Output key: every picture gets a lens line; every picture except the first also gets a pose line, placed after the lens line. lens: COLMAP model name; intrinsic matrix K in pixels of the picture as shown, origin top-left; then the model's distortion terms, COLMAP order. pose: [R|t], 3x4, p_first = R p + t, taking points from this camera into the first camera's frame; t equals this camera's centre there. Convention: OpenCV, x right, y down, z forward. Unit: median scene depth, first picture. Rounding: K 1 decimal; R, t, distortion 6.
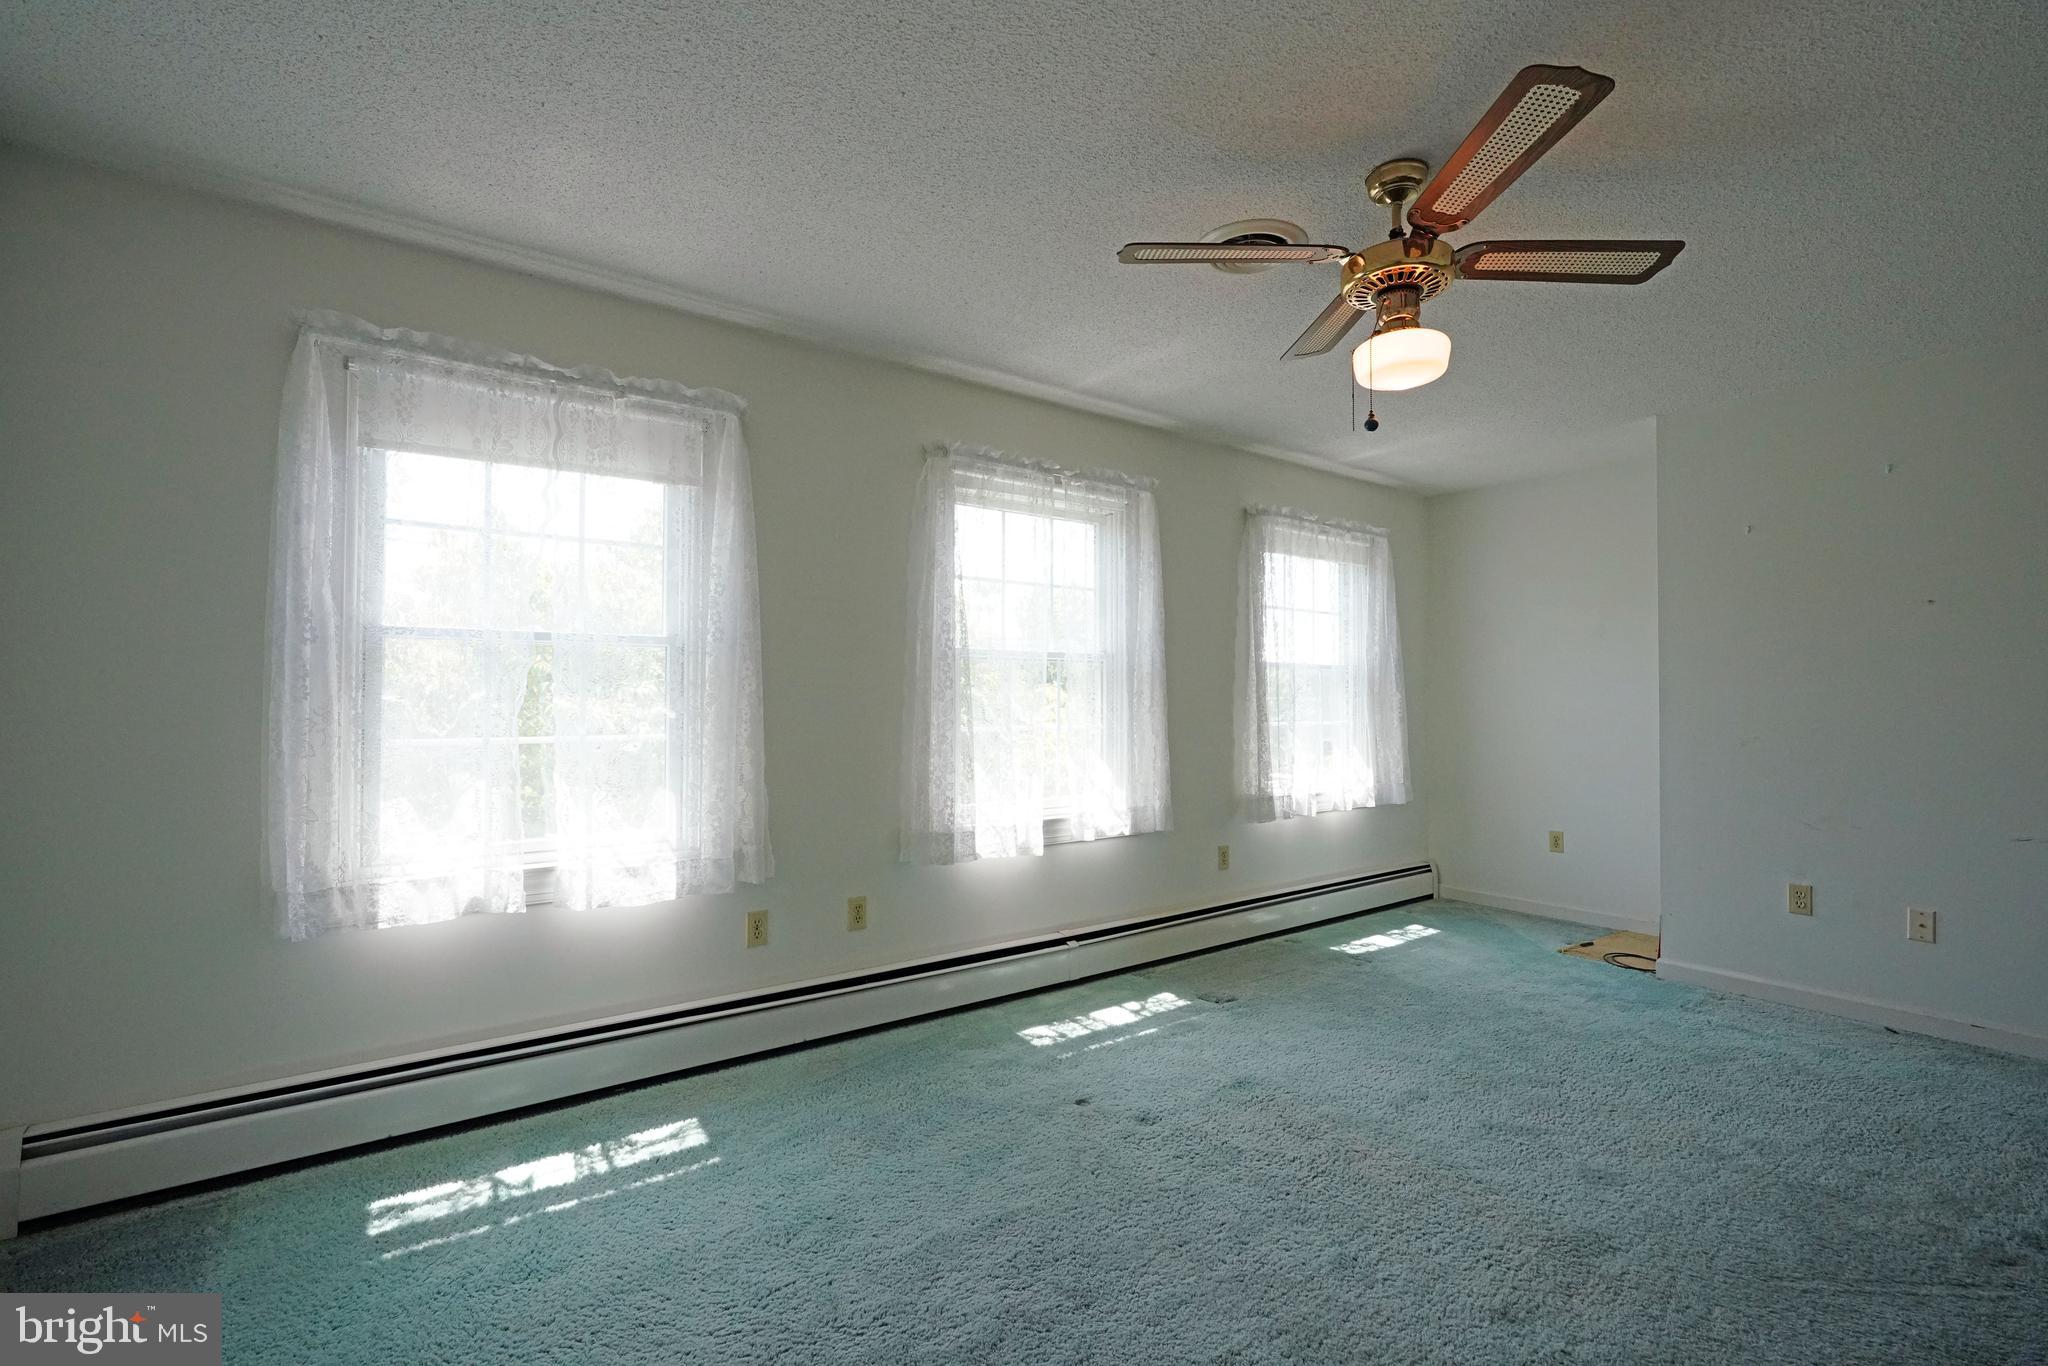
lens RADIAL K [[912.4, 0, 1018.7], [0, 912.4, 682.9], [0, 0, 1]] dist [-0.017341, 0.006621]
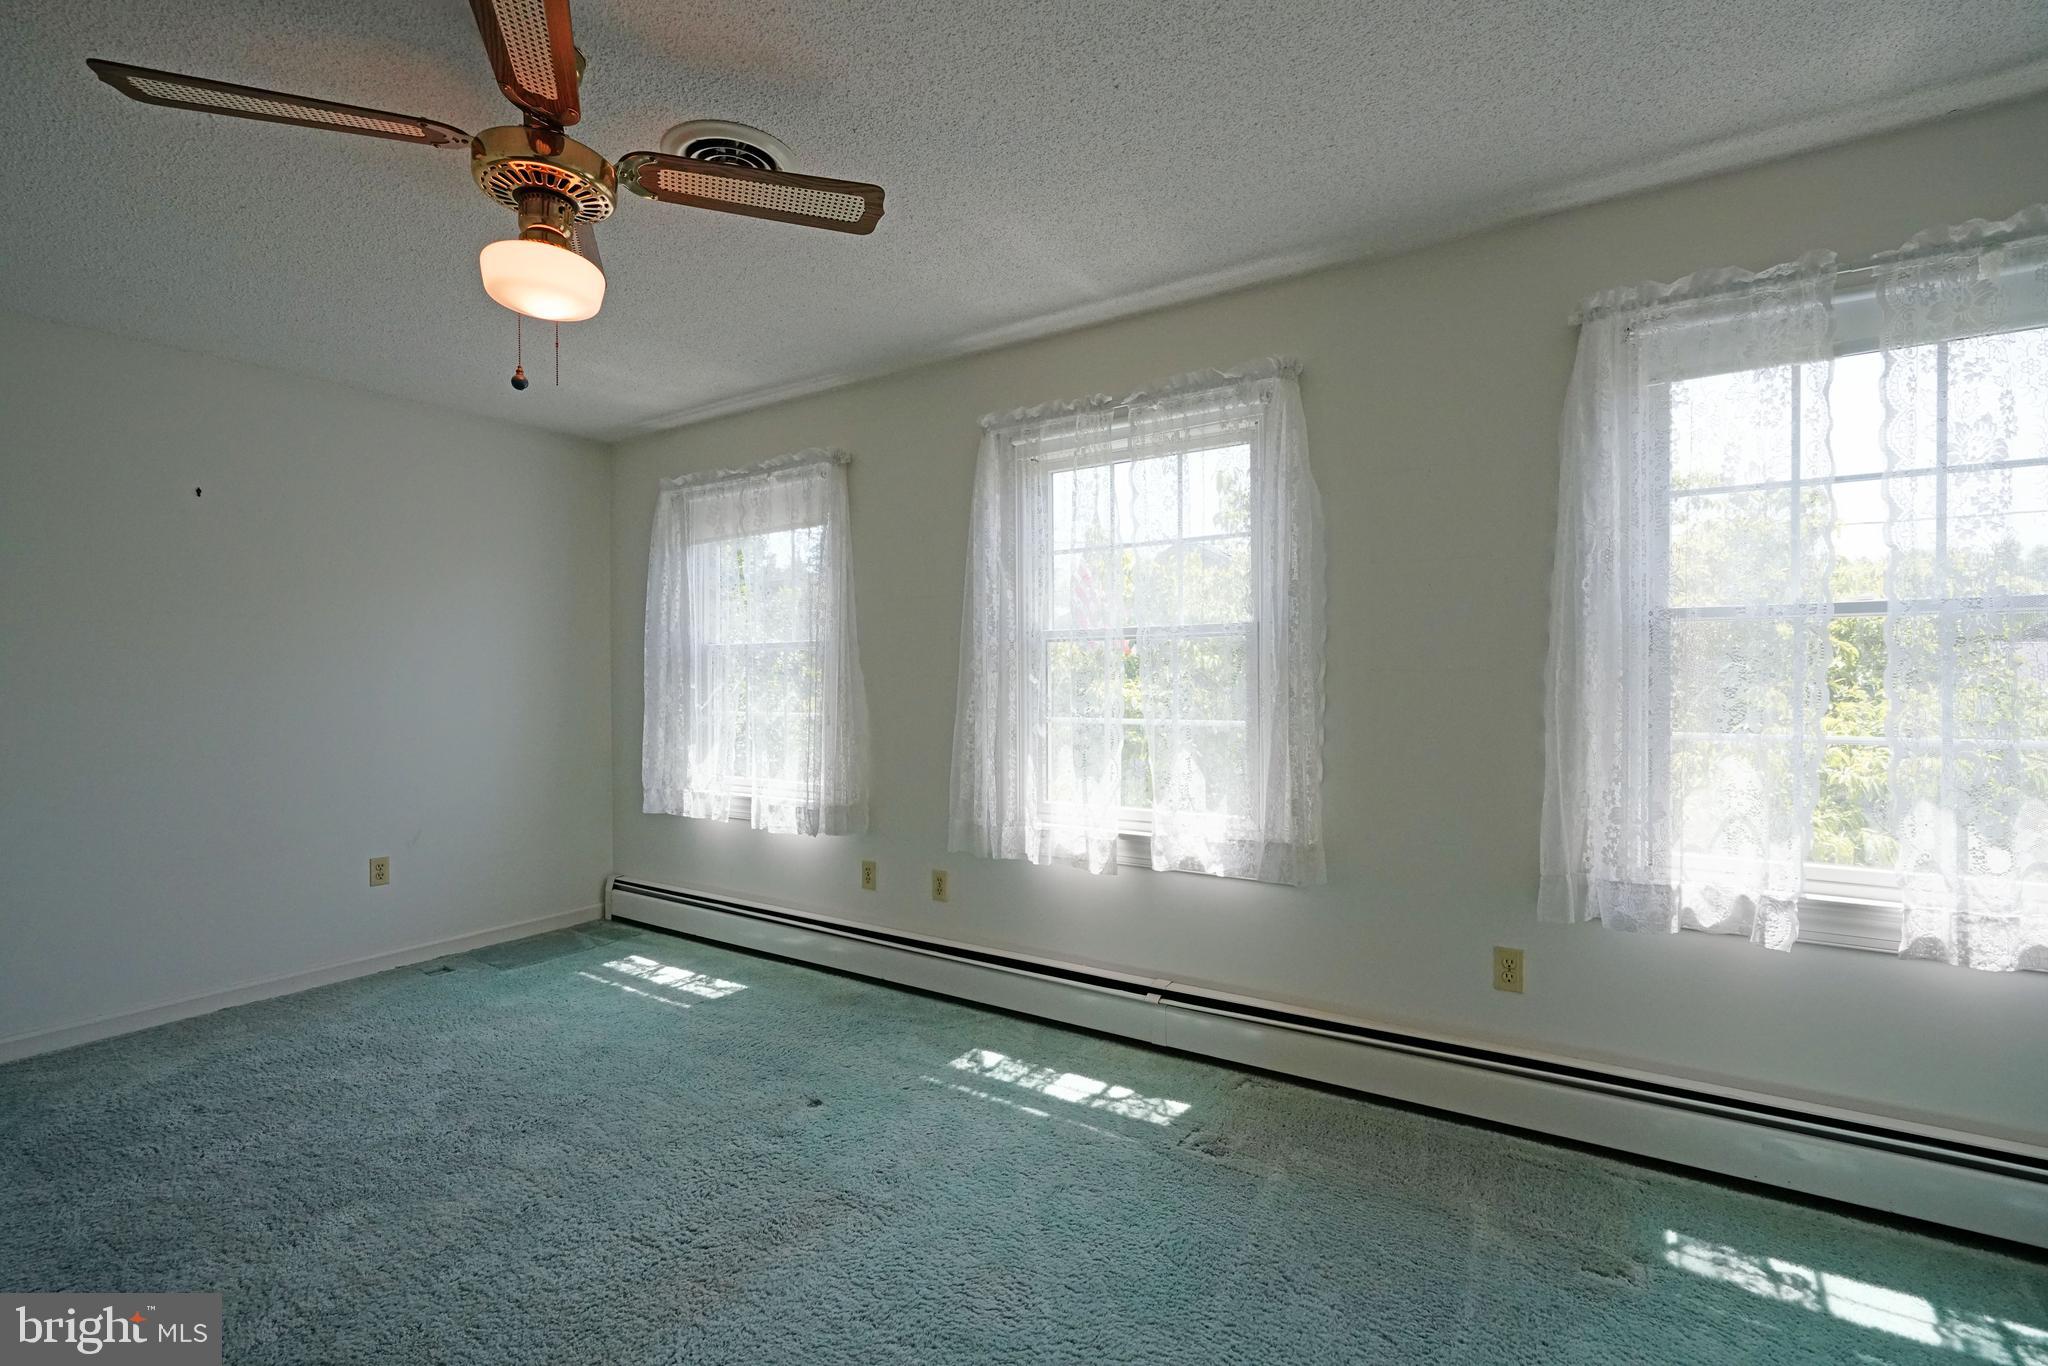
lens RADIAL K [[912.4, 0, 1018.7], [0, 912.4, 682.9], [0, 0, 1]] dist [-0.017341, 0.006621]
pose [[0.345518, -0.000090, -0.938412, 0.901882], [0.023773, 0.999680, 0.008657, 0.006503], [0.938111, -0.025300, 0.345409, 0.749048]]
